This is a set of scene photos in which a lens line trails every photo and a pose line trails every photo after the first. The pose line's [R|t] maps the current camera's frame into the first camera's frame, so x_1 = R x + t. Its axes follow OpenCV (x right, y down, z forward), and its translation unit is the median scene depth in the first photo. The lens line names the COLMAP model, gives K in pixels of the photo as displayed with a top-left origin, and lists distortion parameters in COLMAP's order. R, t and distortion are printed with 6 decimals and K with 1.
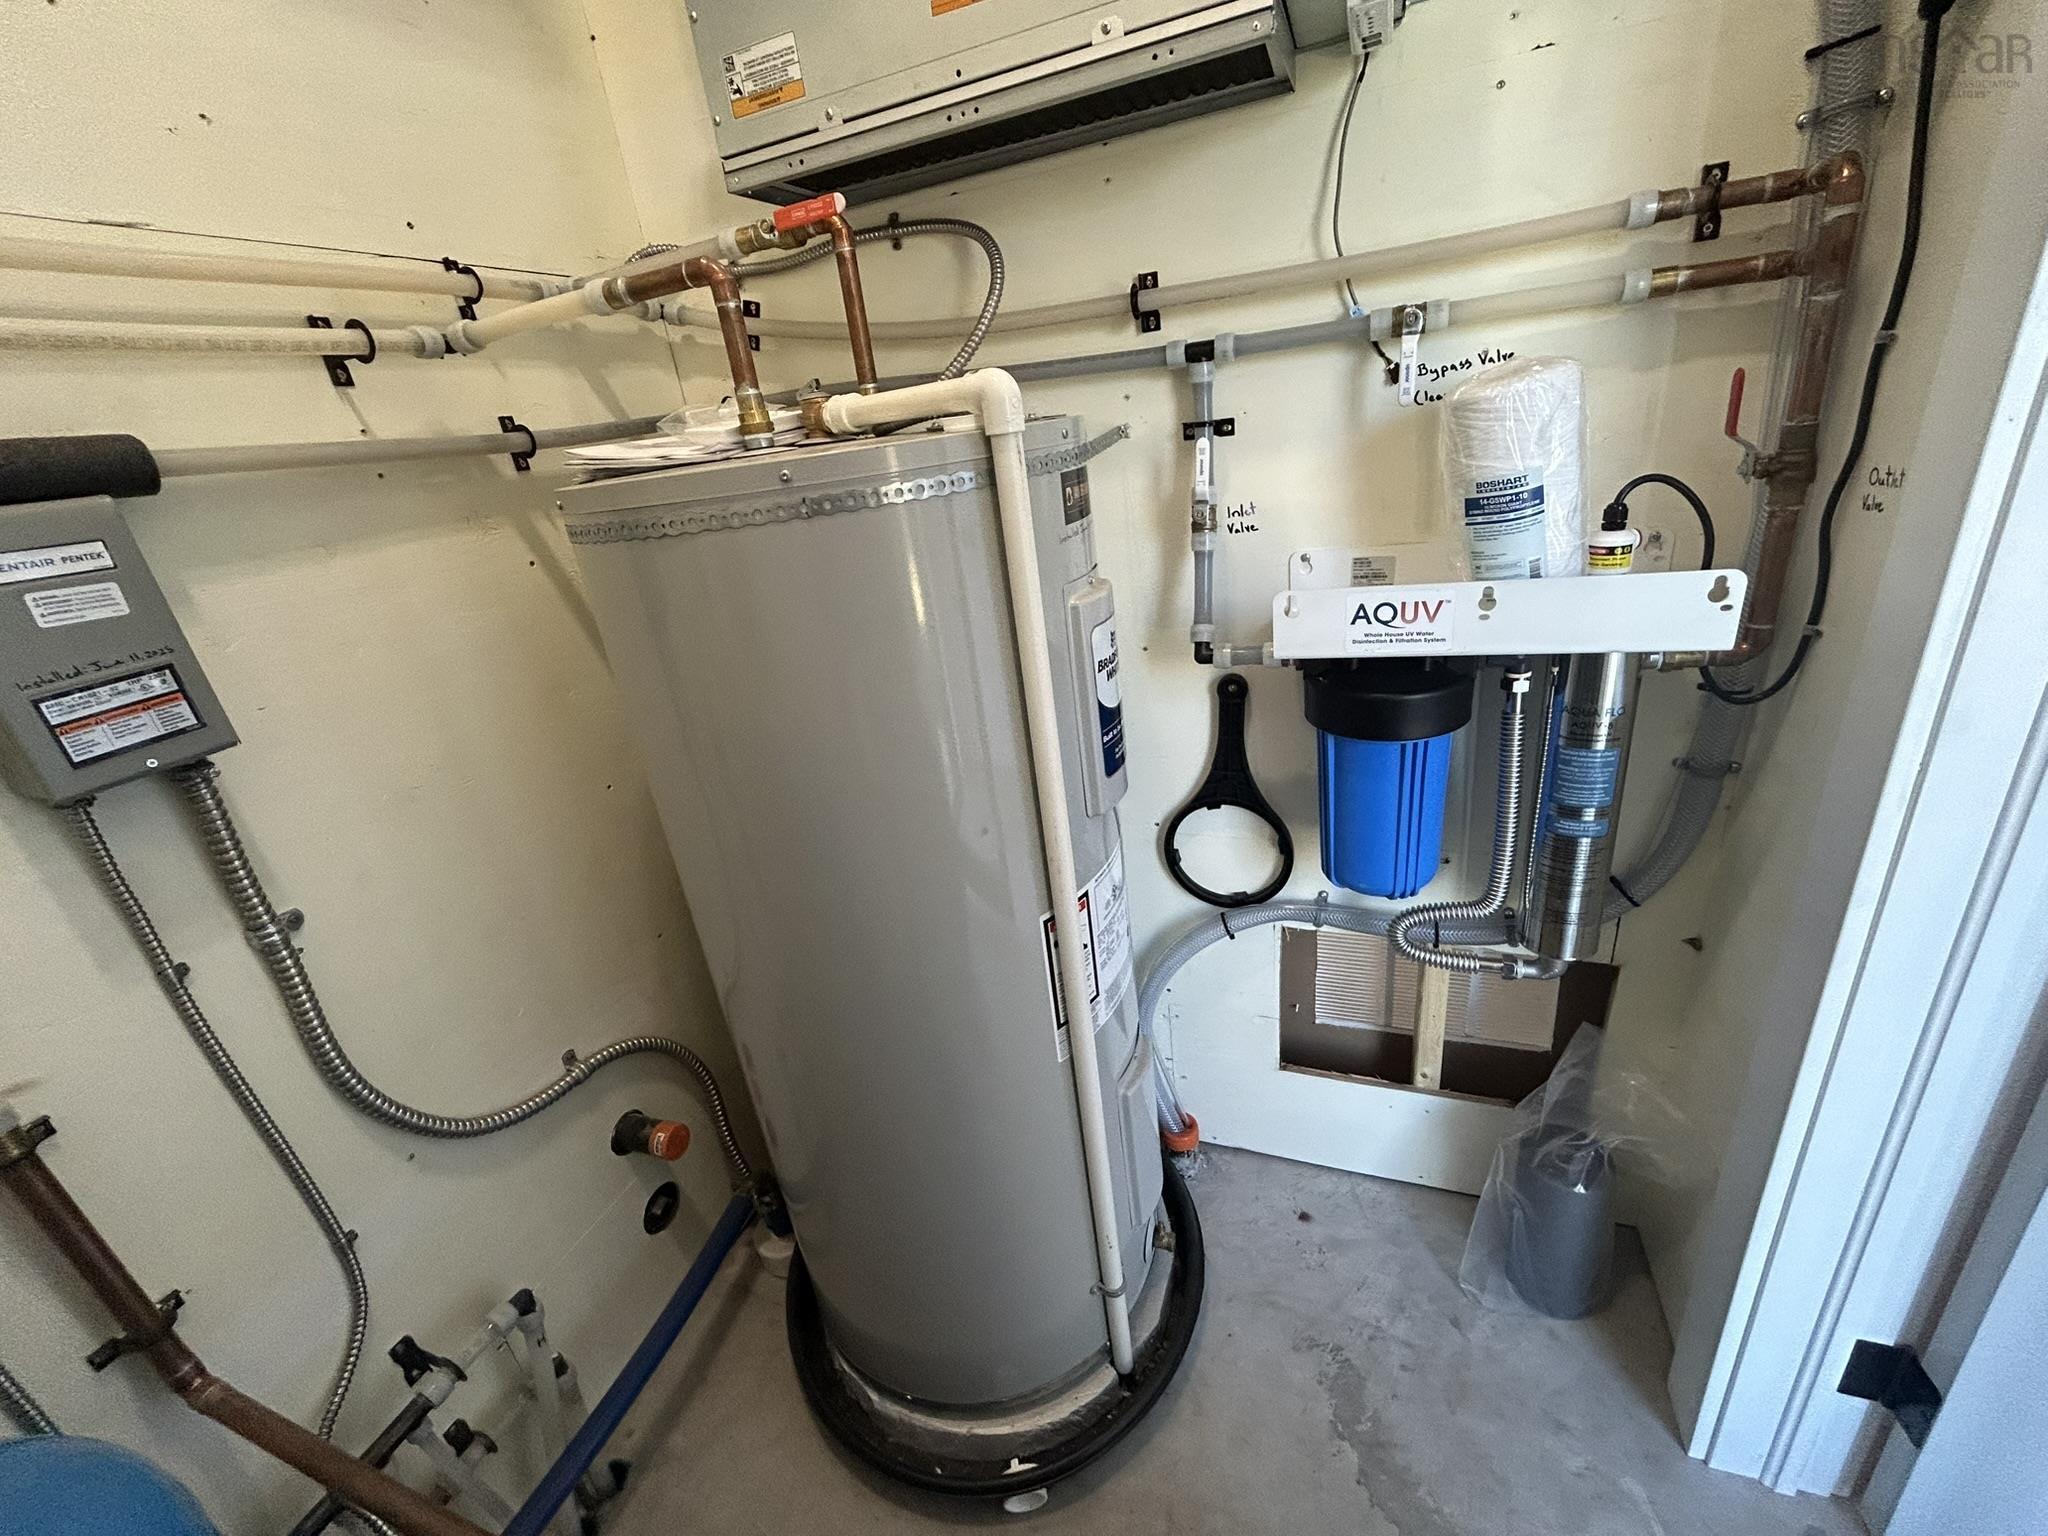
lens RADIAL K [[832.2, 0, 1020.6], [0, 832.2, 756.2], [0, 0, 1]] dist [0.000246, 0.000027]
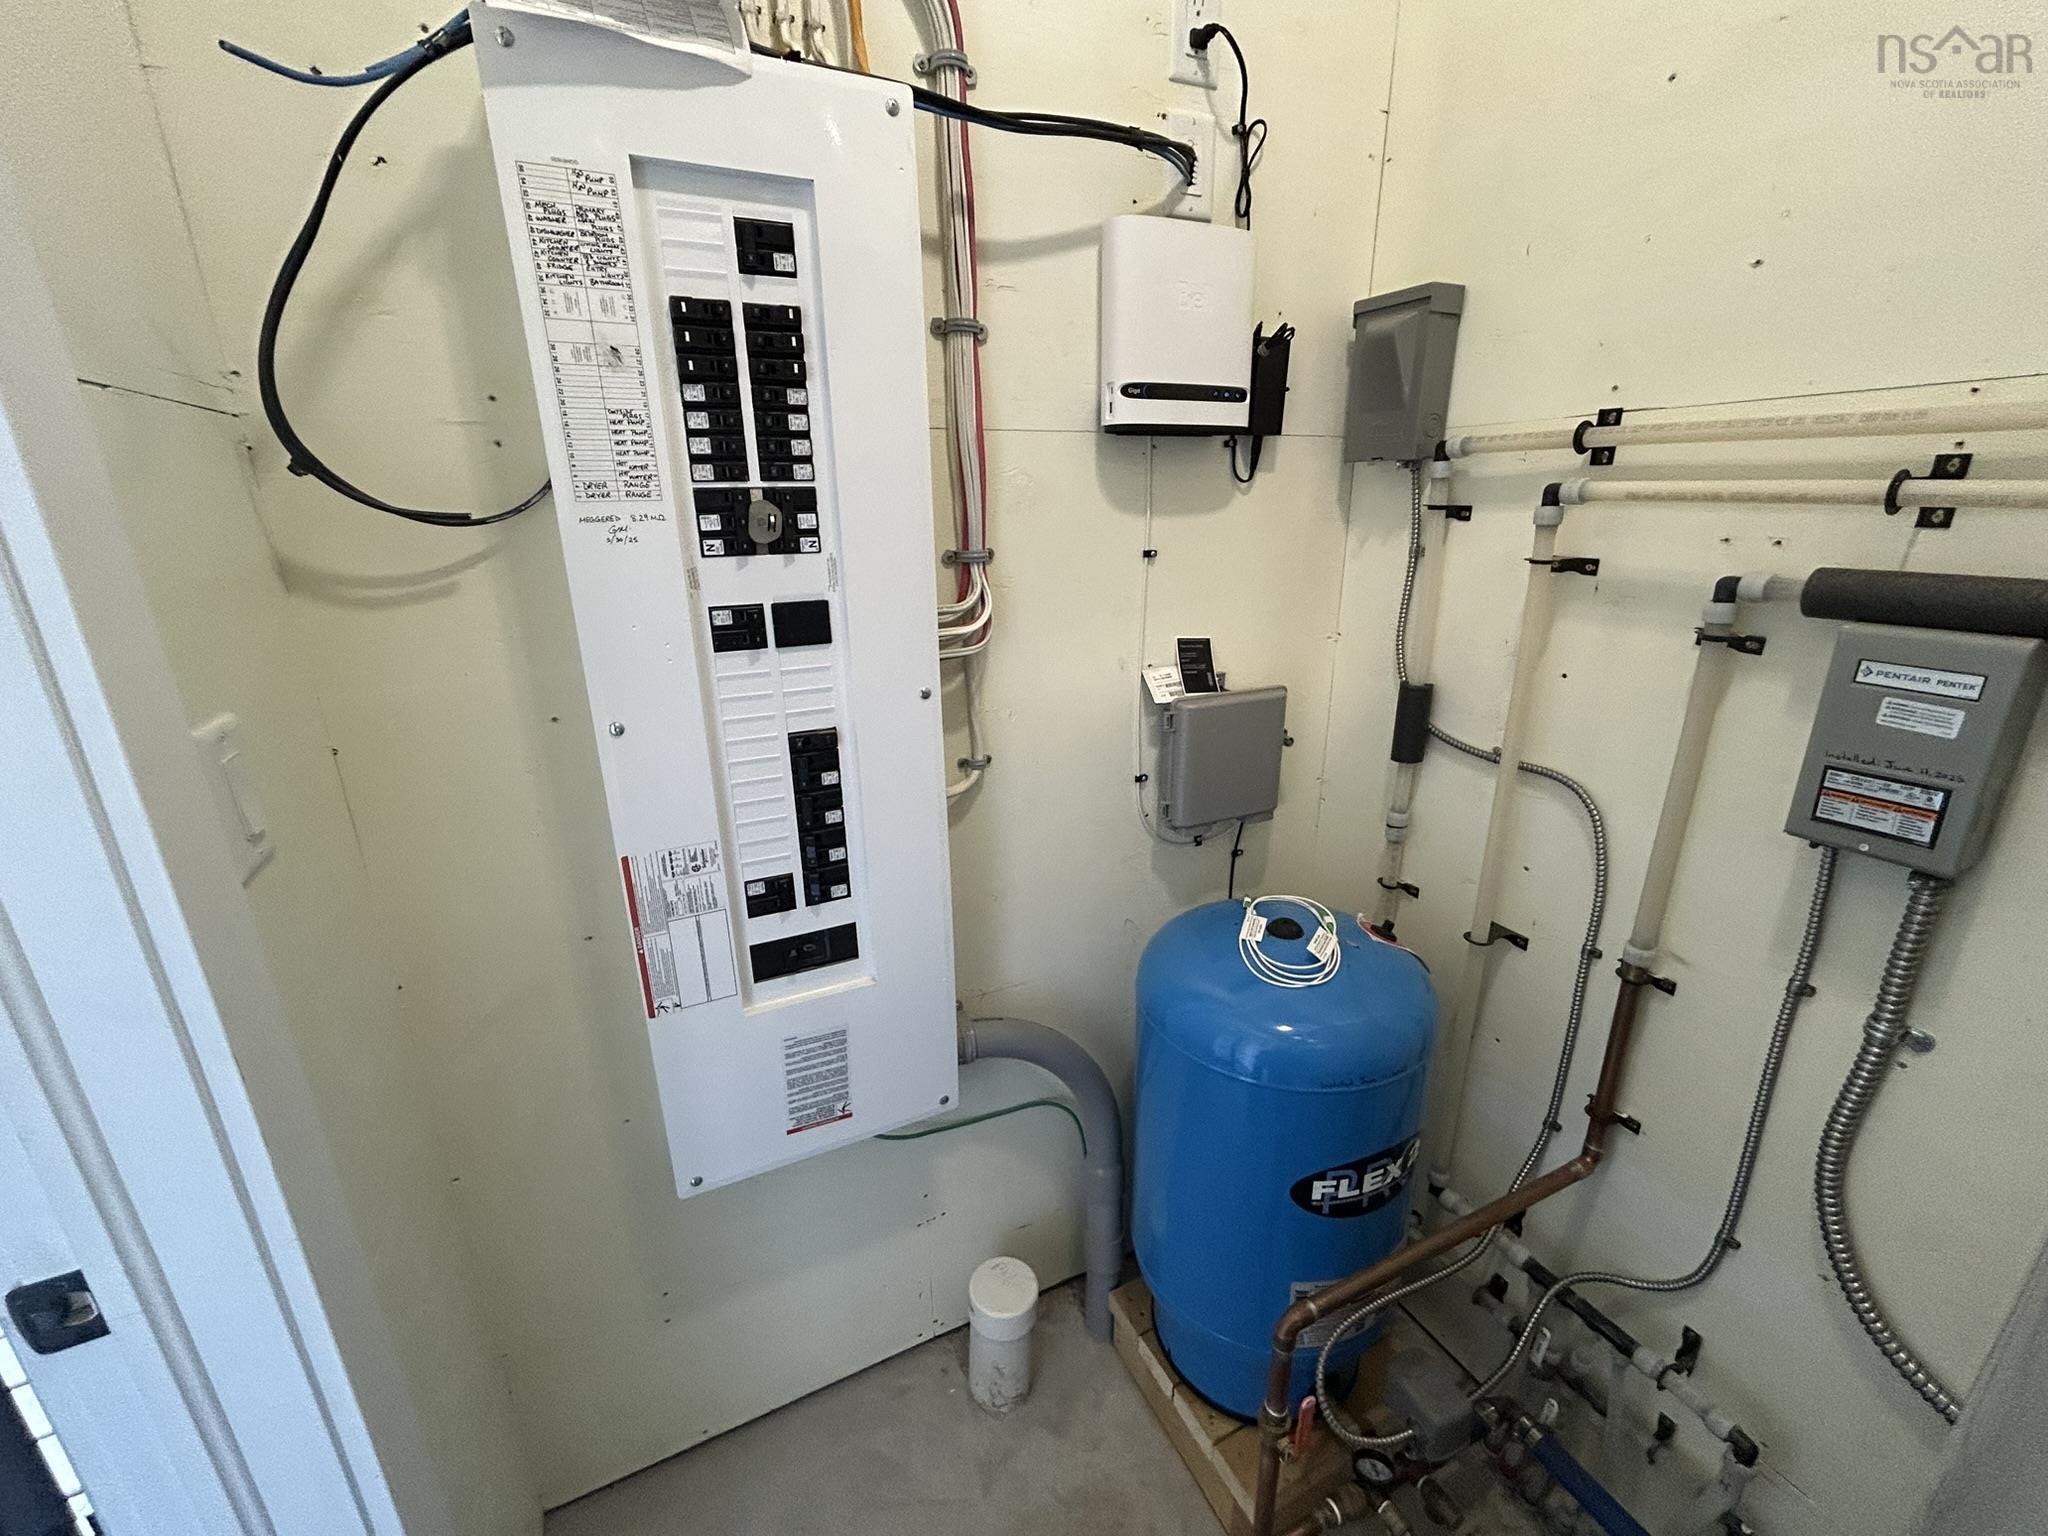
lens RADIAL K [[832.2, 0, 1024.3], [0, 832.2, 768.8], [0, 0, 1]] dist [0.000246, 0.000027]
pose [[-0.691318, 0.347467, -0.633519, 0.461868], [-0.176893, 0.768711, 0.614648, -0.578607], [0.700563, 0.536982, -0.469959, 0.660667]]
